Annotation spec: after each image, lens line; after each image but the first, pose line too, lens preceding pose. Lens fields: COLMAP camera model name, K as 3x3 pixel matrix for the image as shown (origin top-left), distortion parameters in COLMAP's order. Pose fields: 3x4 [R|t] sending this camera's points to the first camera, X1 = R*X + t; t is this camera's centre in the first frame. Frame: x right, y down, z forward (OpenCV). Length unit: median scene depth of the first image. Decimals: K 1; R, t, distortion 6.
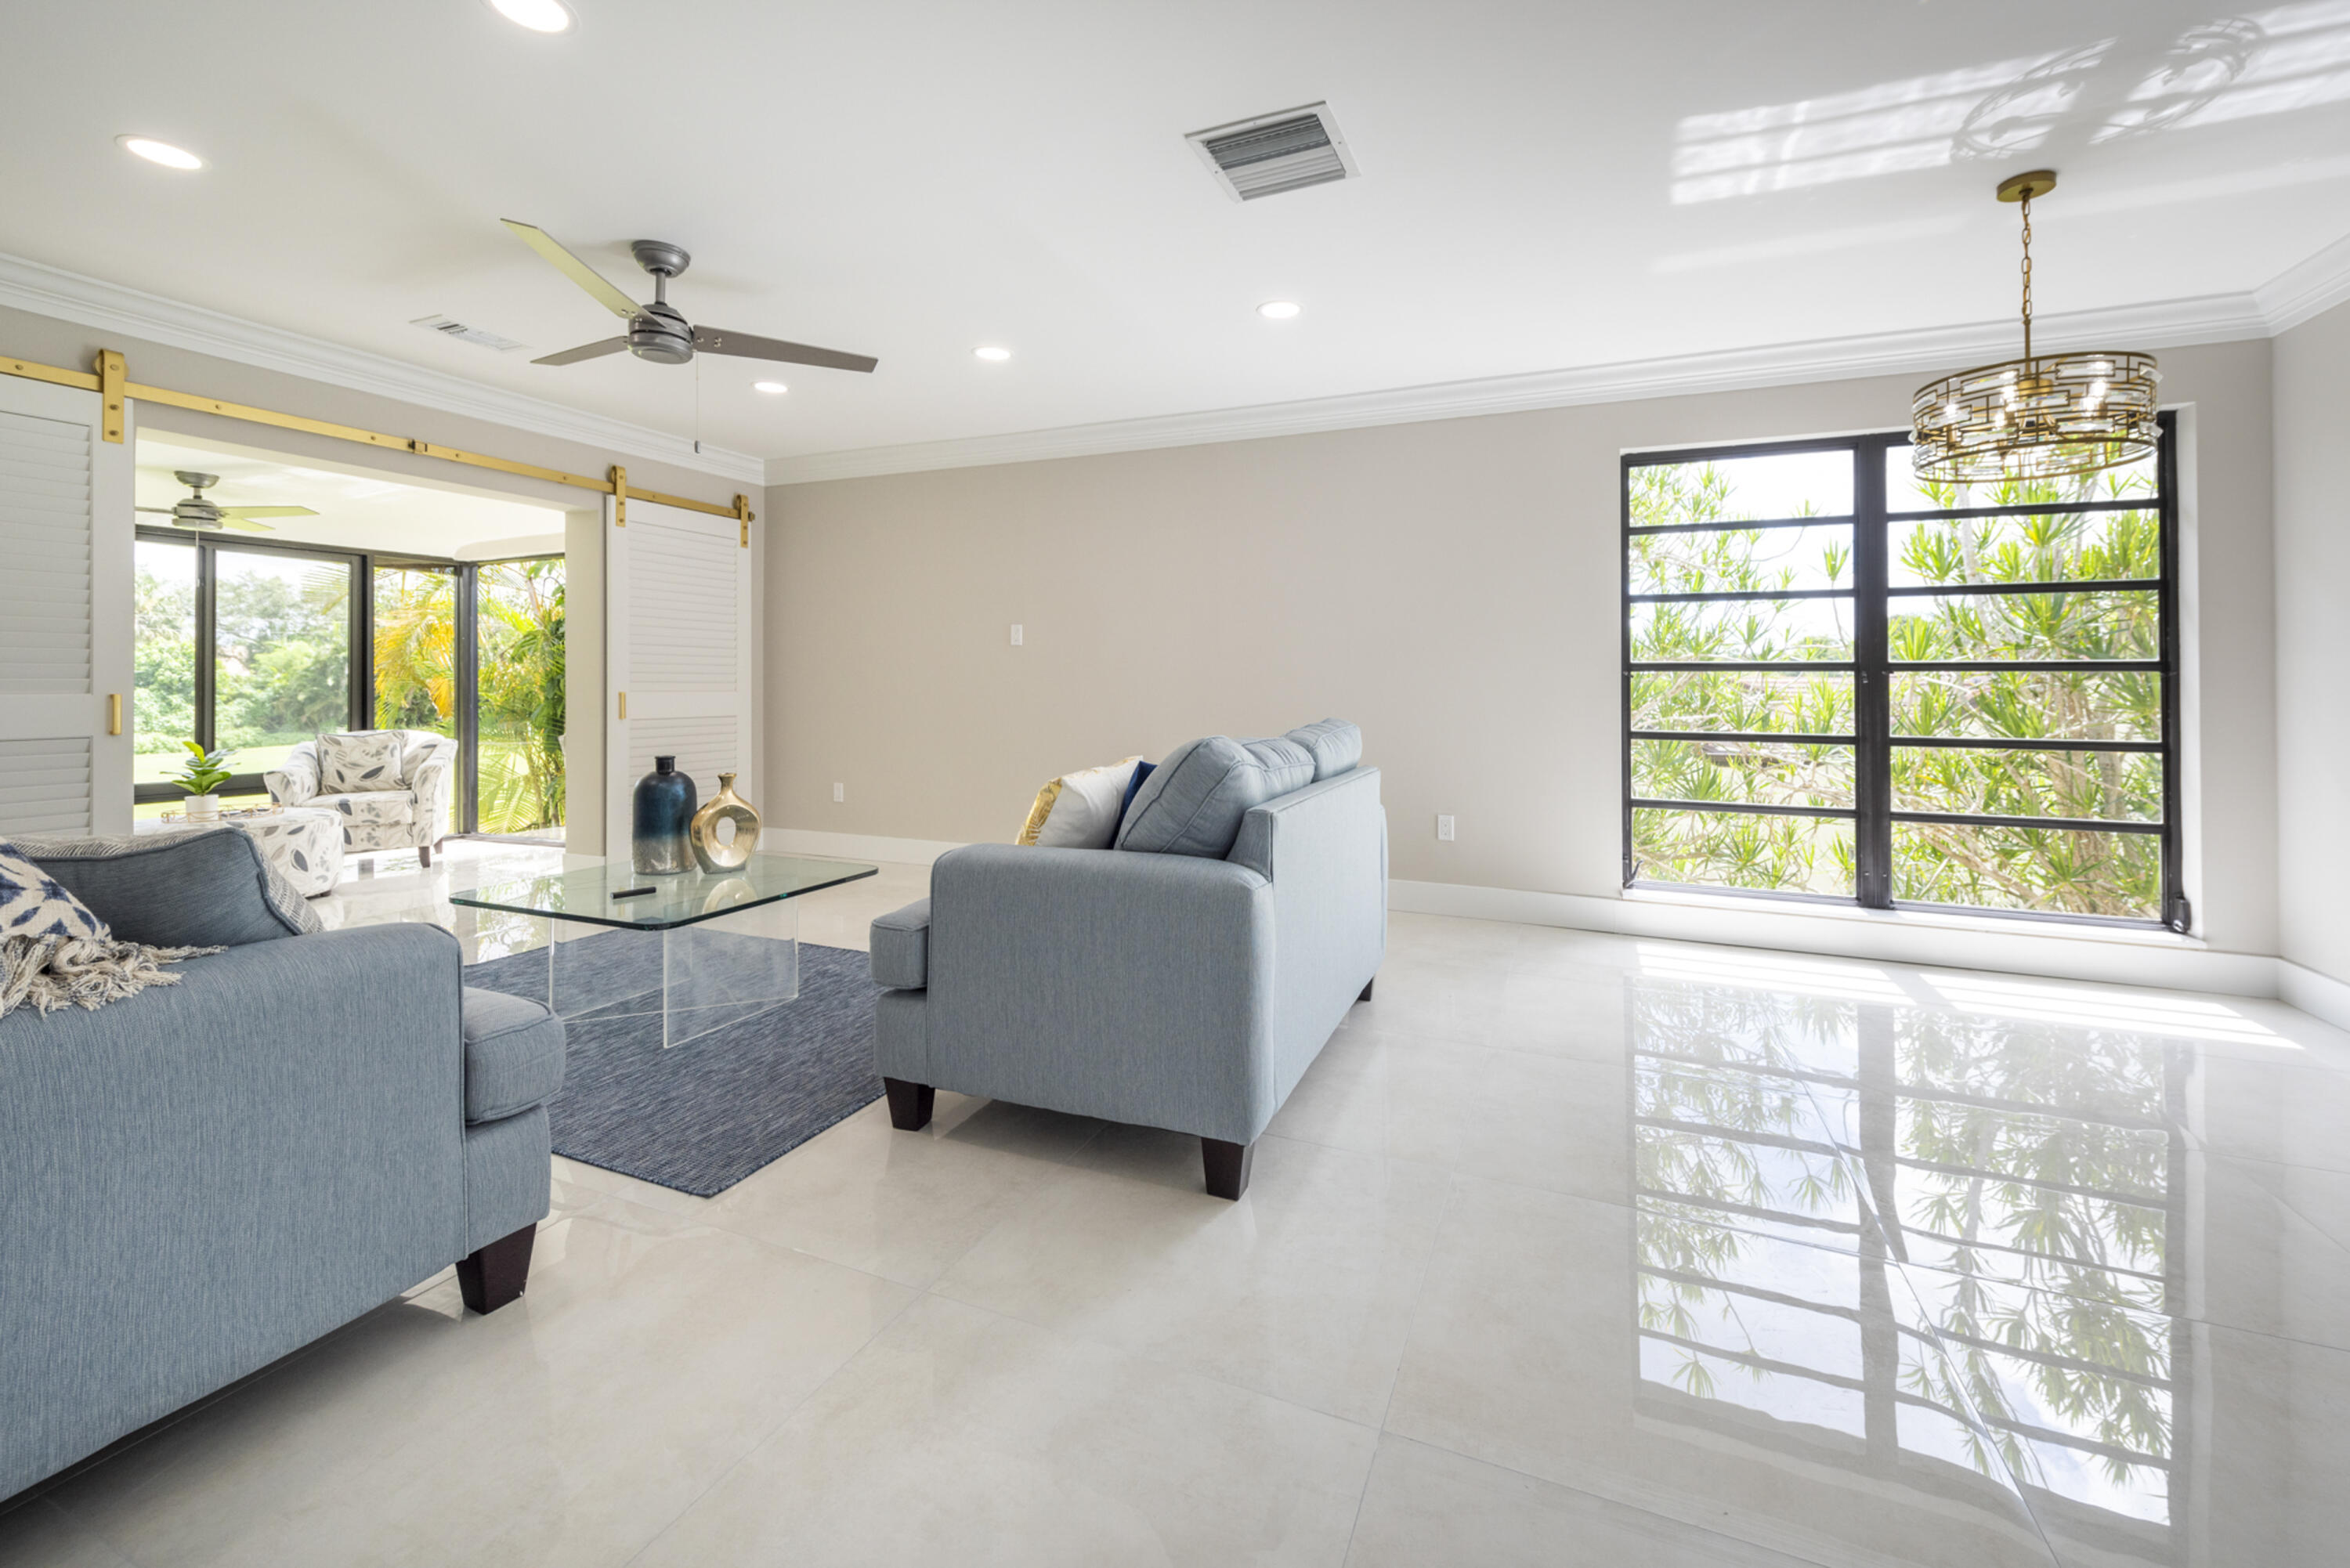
lens RADIAL K [[944.4, 0, 1185.5], [0, 944.4, 710.4], [0, 0, 1]] dist [-0.009530, -0.000246]
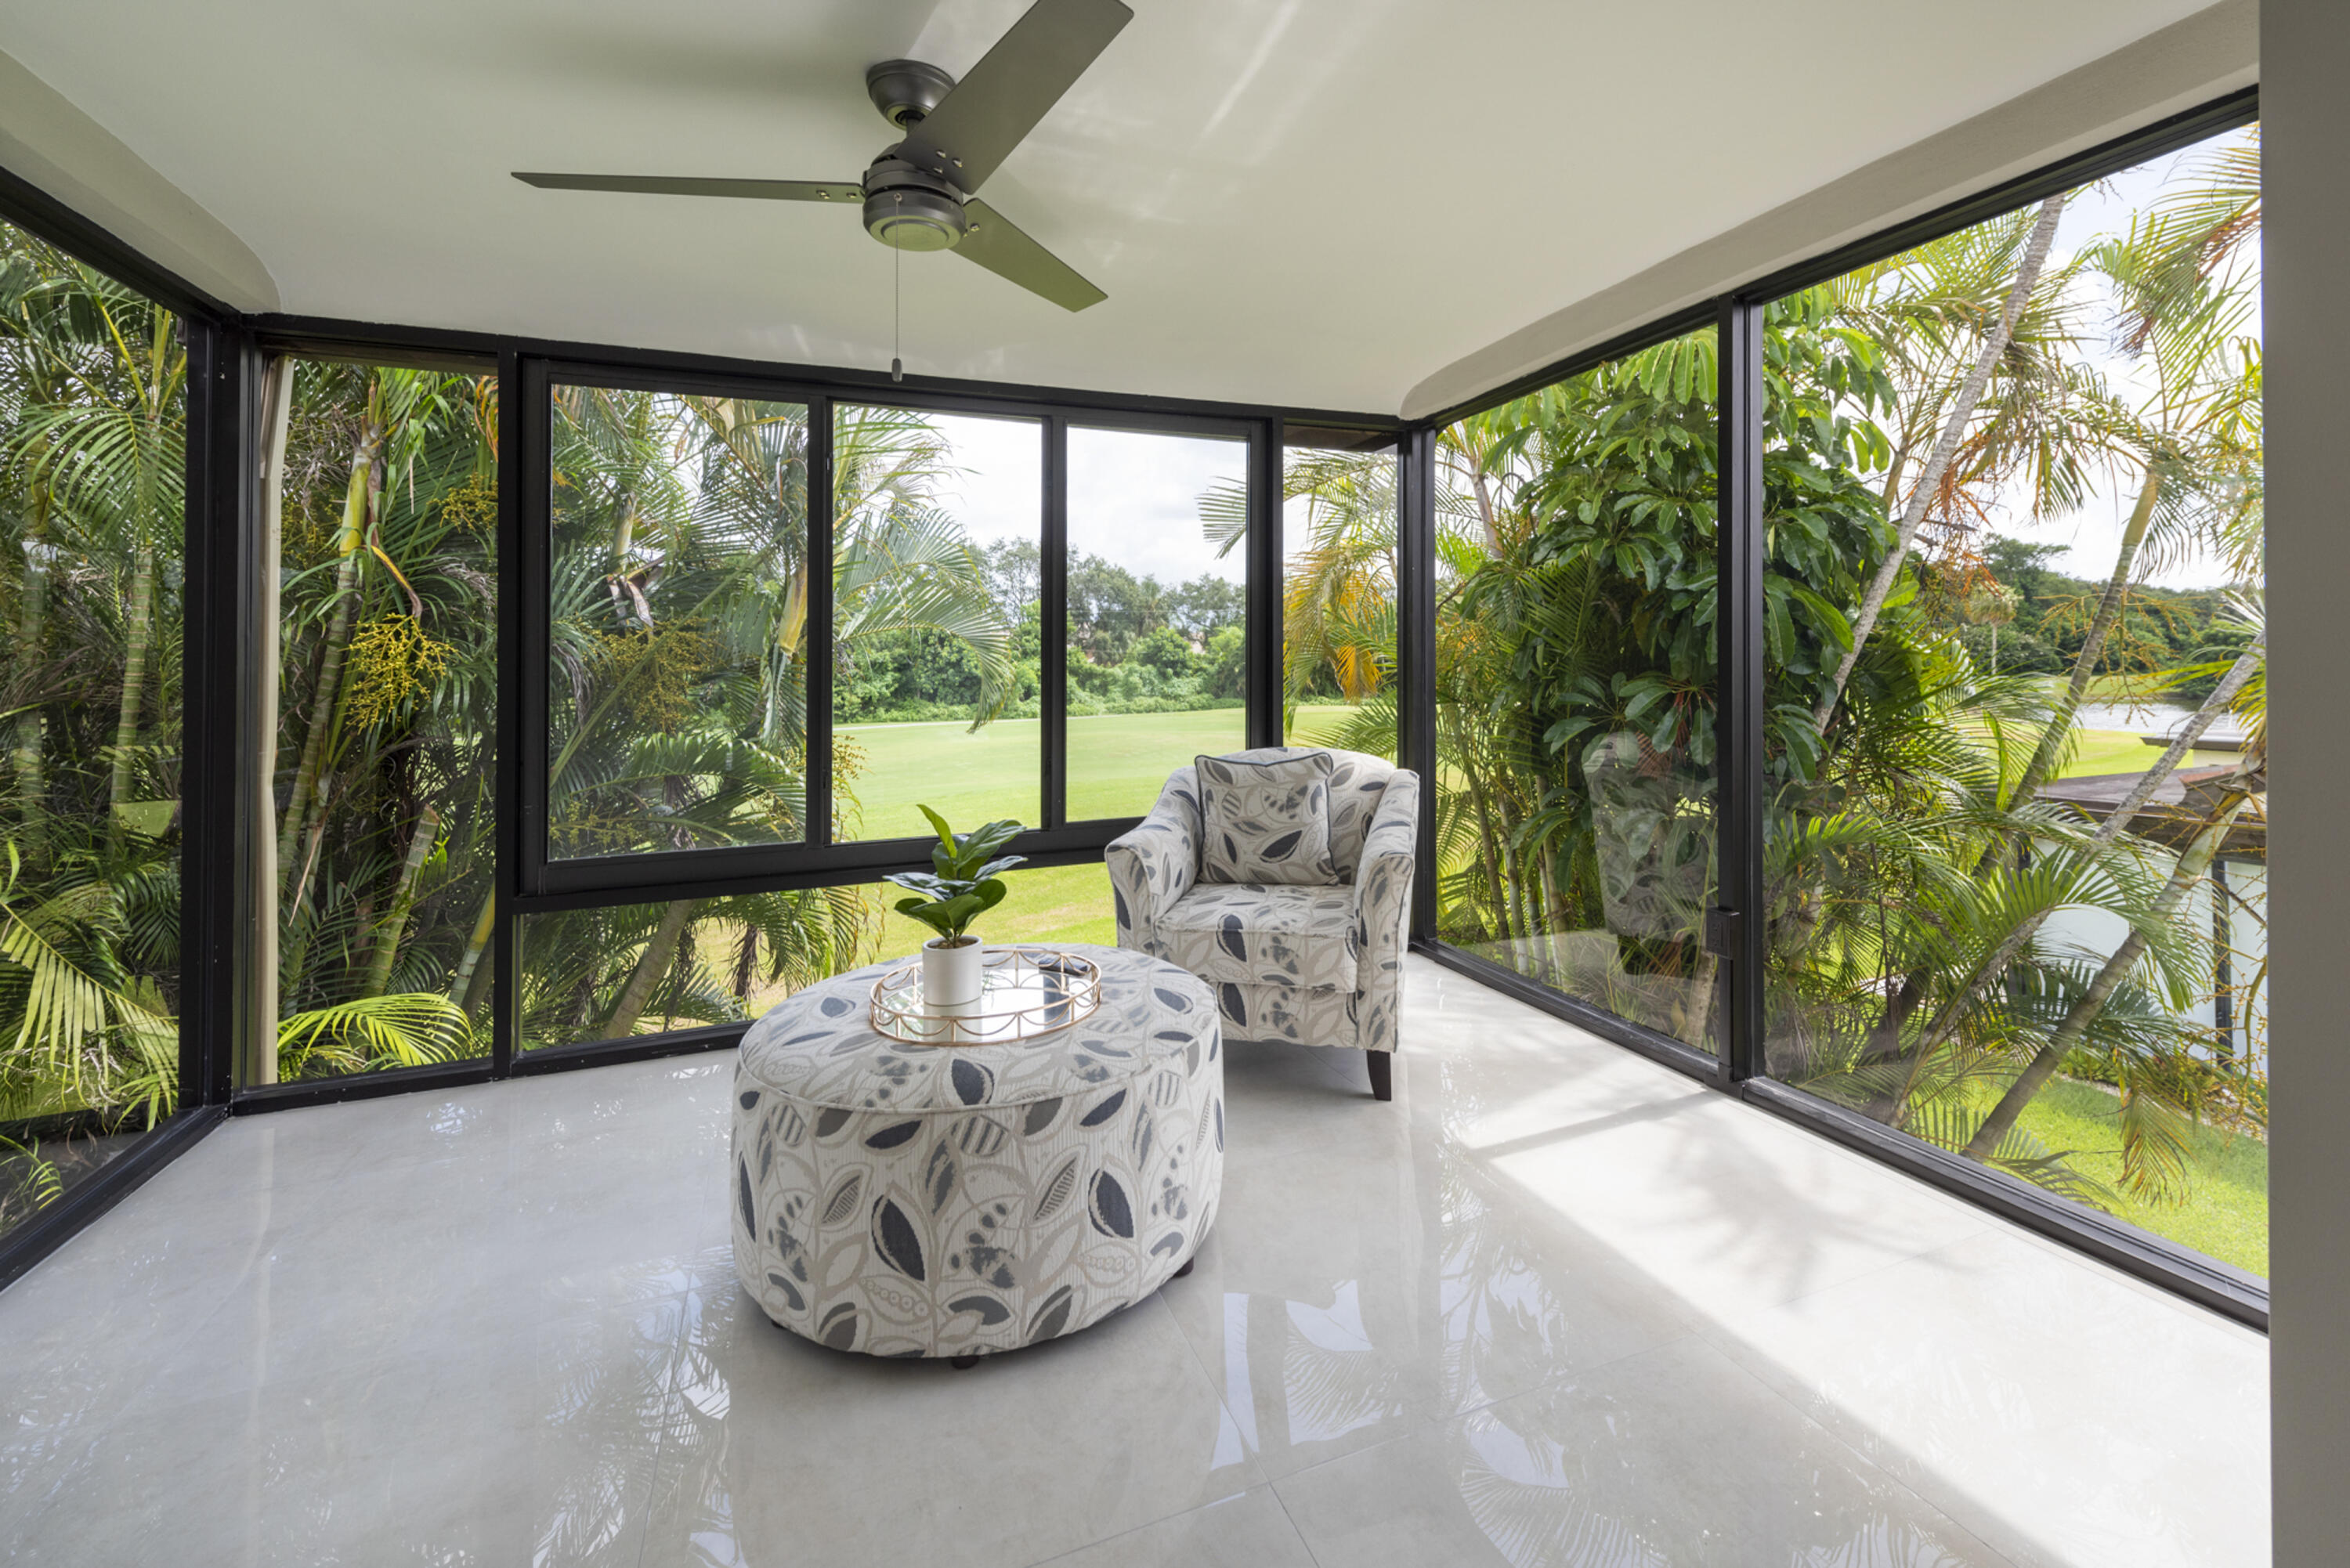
lens RADIAL K [[978.4, 0, 1180.8], [0, 978.4, 646.8], [0, 0, 1]] dist [0.002031, -0.000278]
pose [[0.686709, -0.025407, -0.726488, -0.543814], [0.001061, 0.999423, -0.033950, -0.016721], [0.726932, 0.022543, 0.686339, 0.625307]]
